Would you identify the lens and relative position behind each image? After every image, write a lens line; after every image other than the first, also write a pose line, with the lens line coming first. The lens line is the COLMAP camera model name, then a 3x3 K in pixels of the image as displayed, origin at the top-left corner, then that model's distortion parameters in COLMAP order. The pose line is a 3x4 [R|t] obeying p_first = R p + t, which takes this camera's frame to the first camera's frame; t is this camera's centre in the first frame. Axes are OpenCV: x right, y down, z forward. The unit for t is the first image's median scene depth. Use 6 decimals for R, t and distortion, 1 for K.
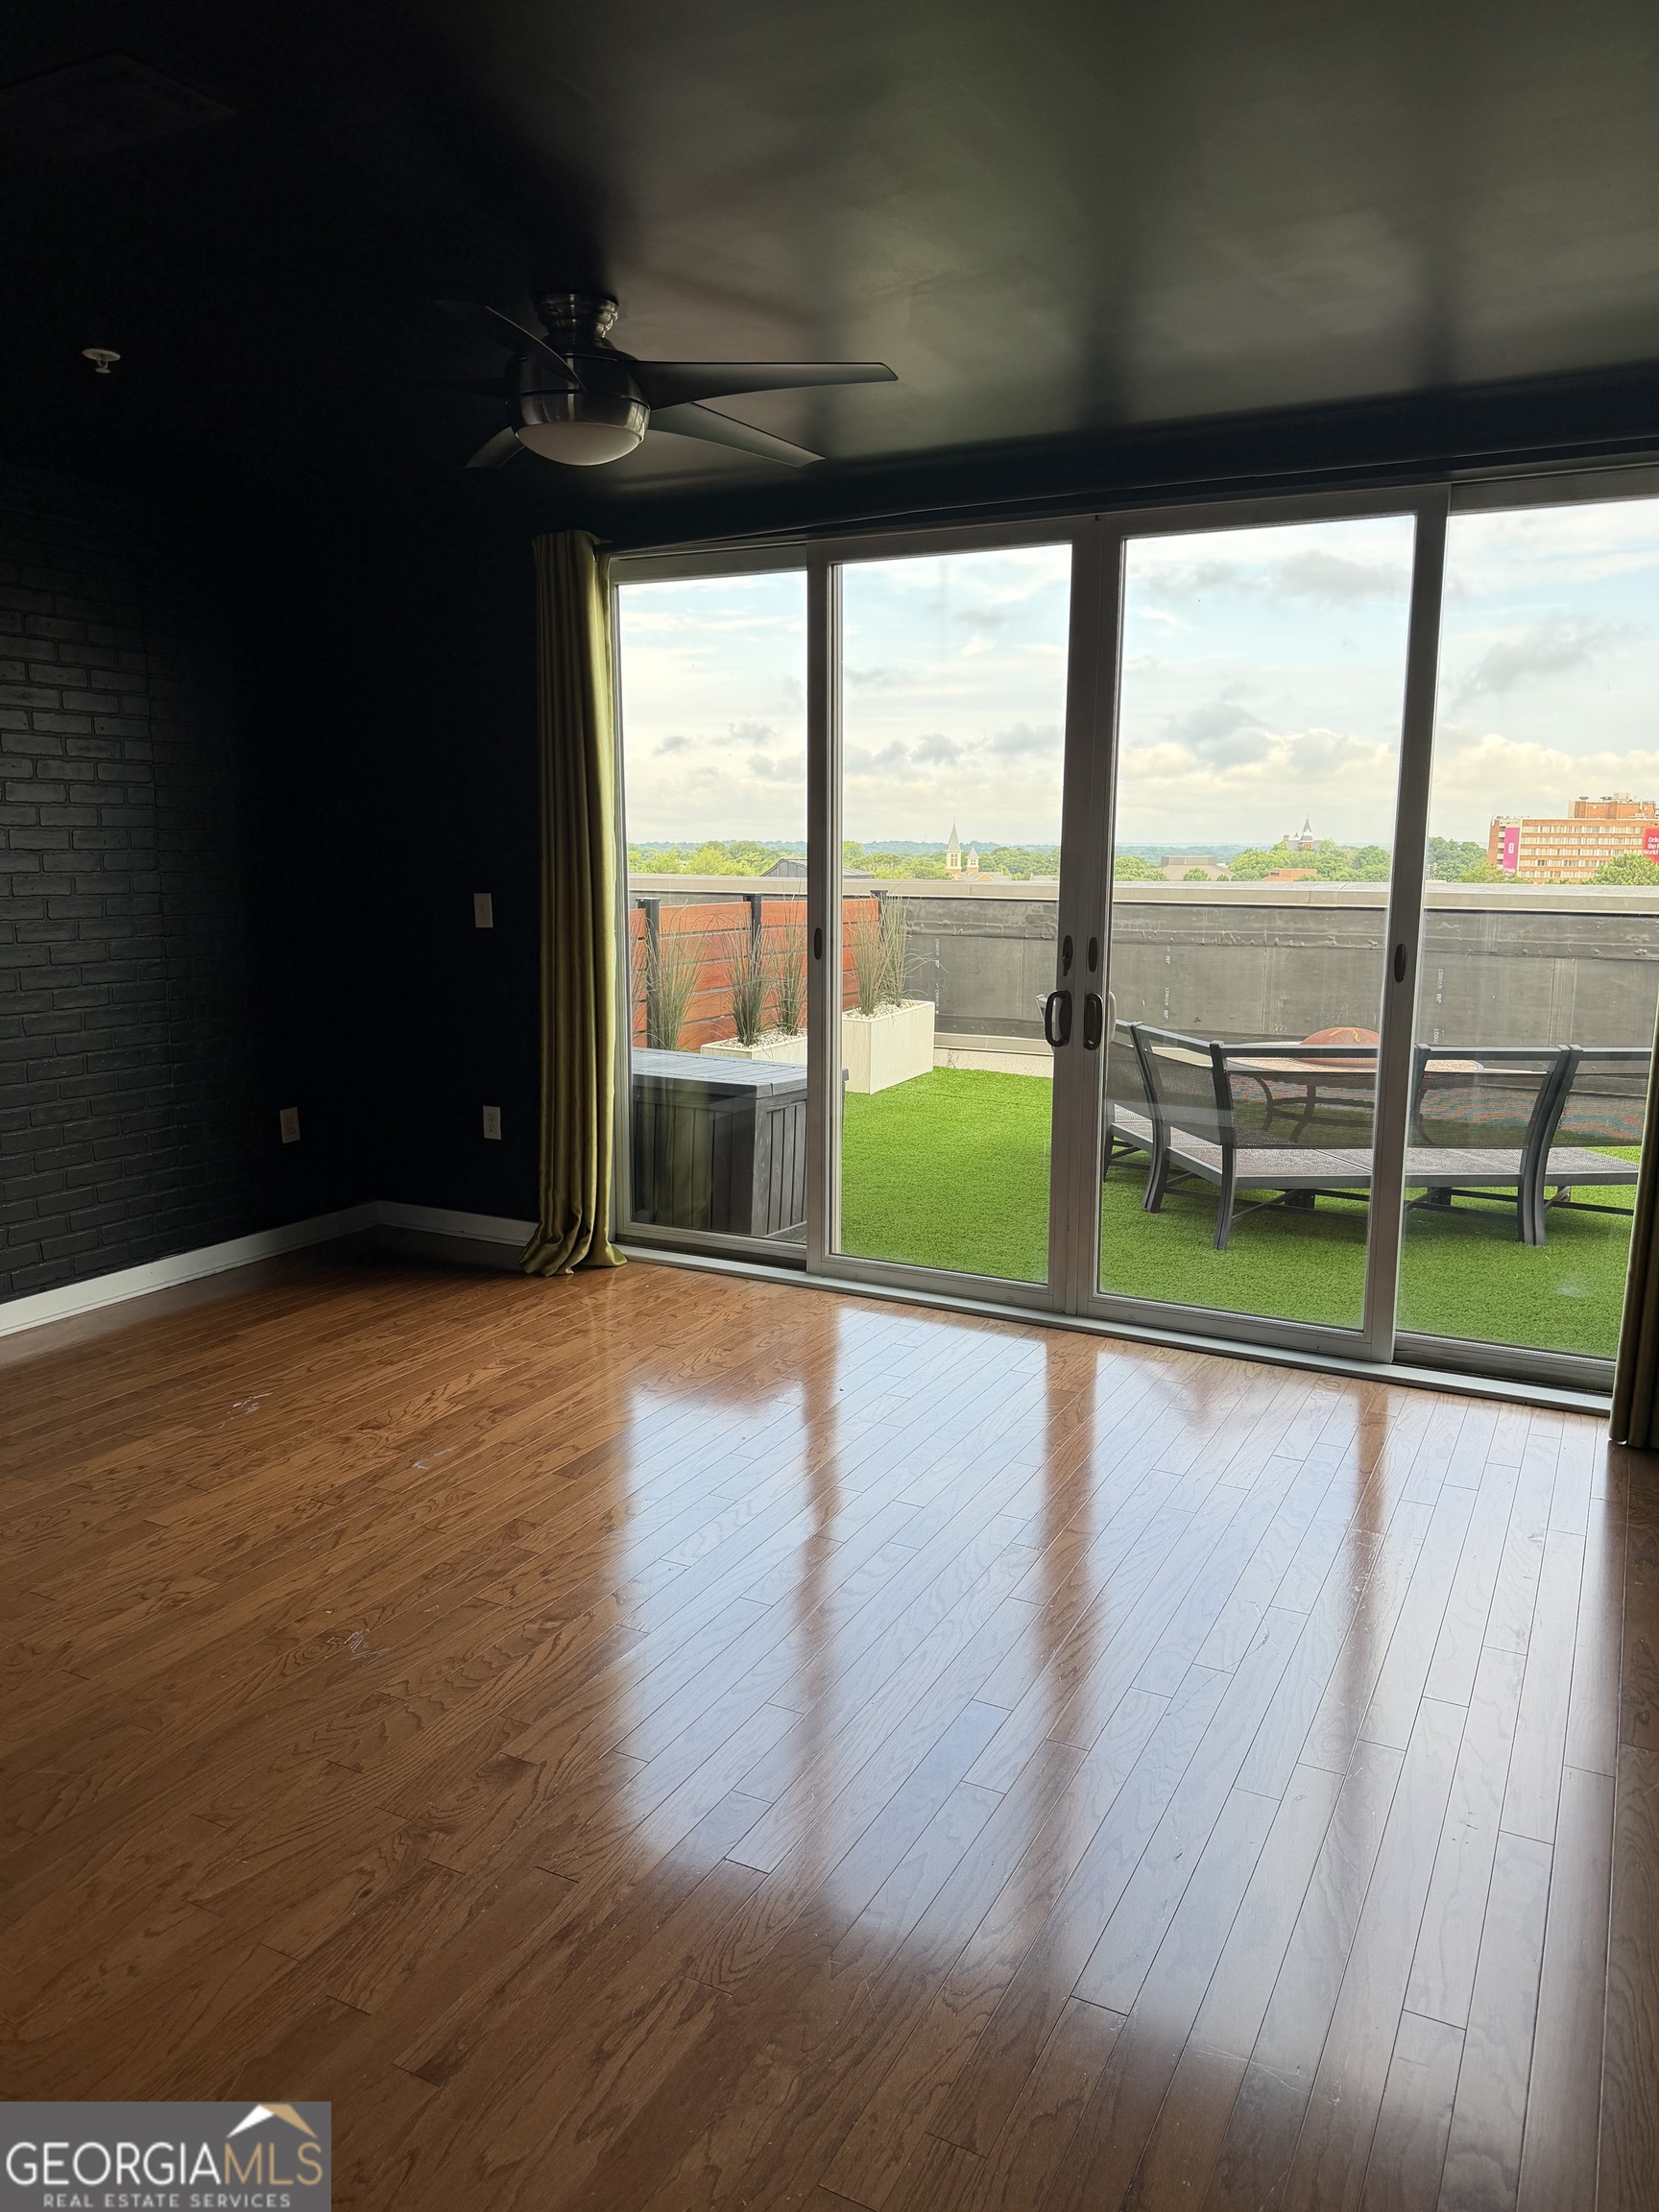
lens RADIAL K [[1549.8, 0, 814.1], [0, 1549.8, 1112.0], [0, 0, 1]] dist [0.124007, -0.209782]
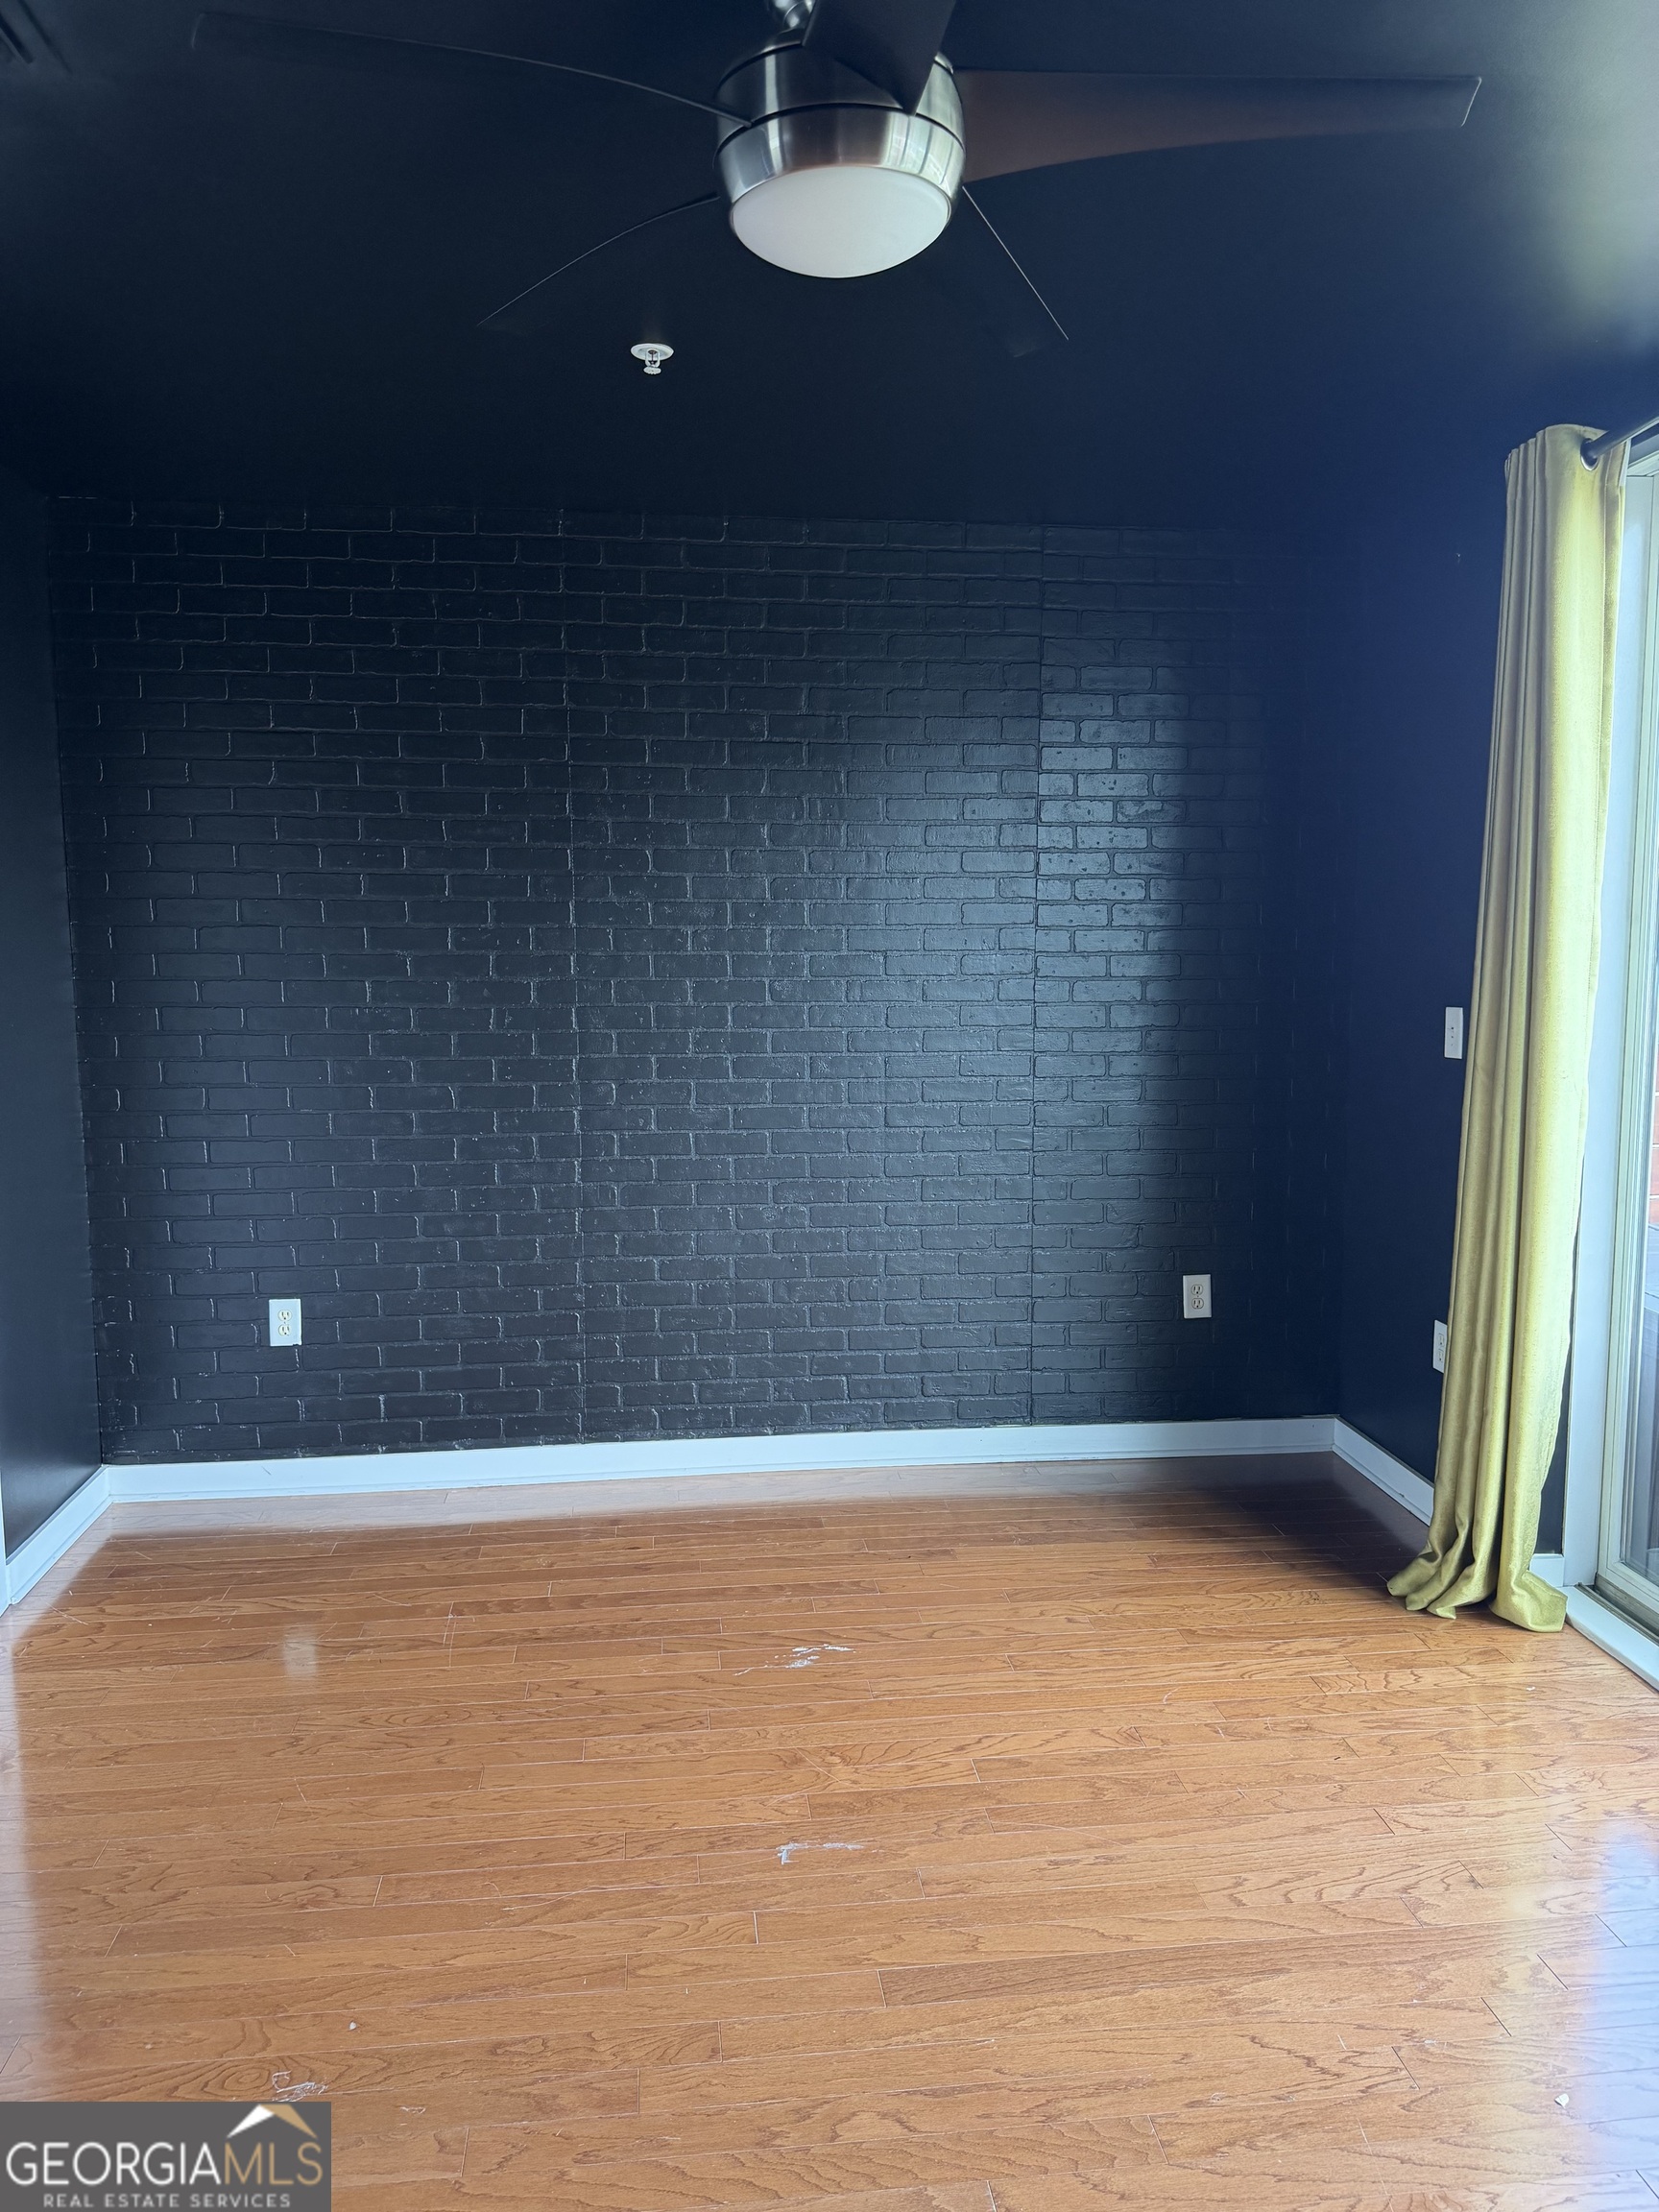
lens RADIAL K [[1549.8, 0, 814.1], [0, 1549.8, 1112.0], [0, 0, 1]] dist [0.124007, -0.209782]
pose [[0.561787, 0.082591, -0.823149, 0.213296], [-0.132523, 0.991139, 0.009001, -0.072158], [0.816598, 0.104030, 0.567754, 0.442094]]
